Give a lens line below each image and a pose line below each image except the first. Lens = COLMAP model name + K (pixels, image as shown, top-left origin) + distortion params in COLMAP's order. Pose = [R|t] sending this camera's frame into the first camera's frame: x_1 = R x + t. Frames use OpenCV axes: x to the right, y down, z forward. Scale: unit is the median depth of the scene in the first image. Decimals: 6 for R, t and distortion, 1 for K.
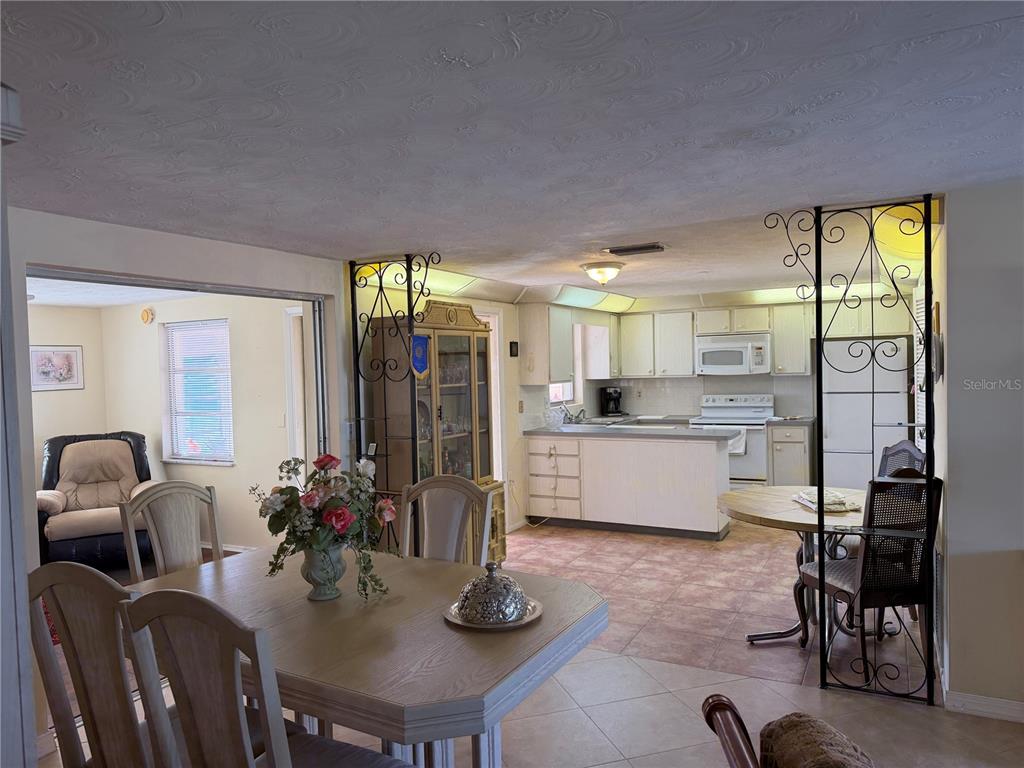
lens RADIAL K [[712.8, 0, 514.9], [0, 712.8, 387.5], [0, 0, 1]] dist [0.147960, -0.244126]
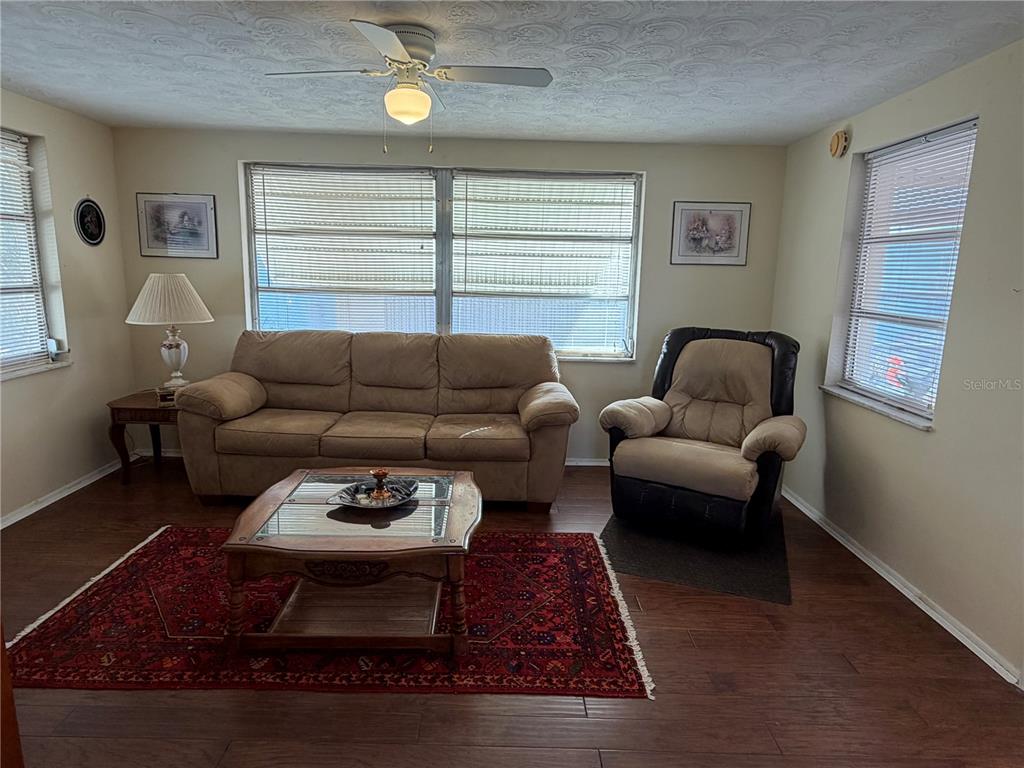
lens RADIAL K [[625.9, 0, 509.2], [0, 625.9, 384.1], [0, 0, 1]] dist [-0.001276, 0.000873]
pose [[0.463580, 0.202908, -0.862509, -0.177998], [-0.064978, 0.978590, 0.195293, 0.013789], [0.883669, -0.034490, 0.466840, 0.617780]]
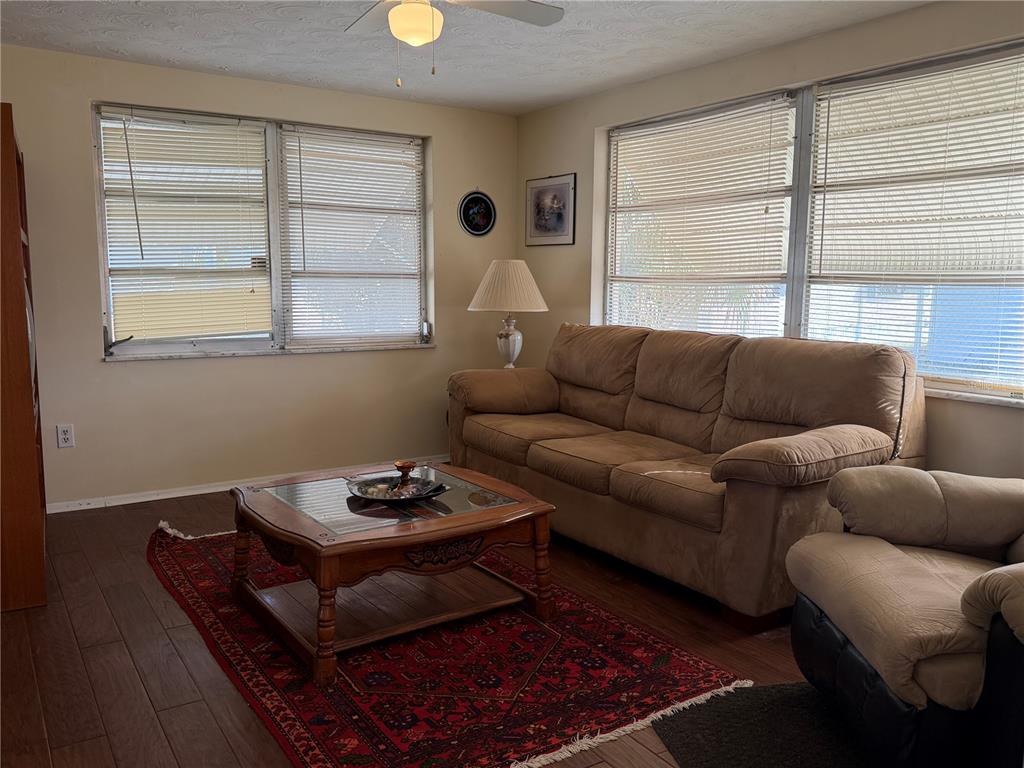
lens RADIAL K [[838.7, 0, 512.0], [0, 838.7, 384.0], [0, 0, 1]] dist [0.072799, -0.004682]
pose [[-0.493013, 0.131211, -0.860071, -0.197720], [-0.022429, 0.986317, 0.163328, 0.039108], [0.869733, 0.099814, -0.483324, 1.074938]]
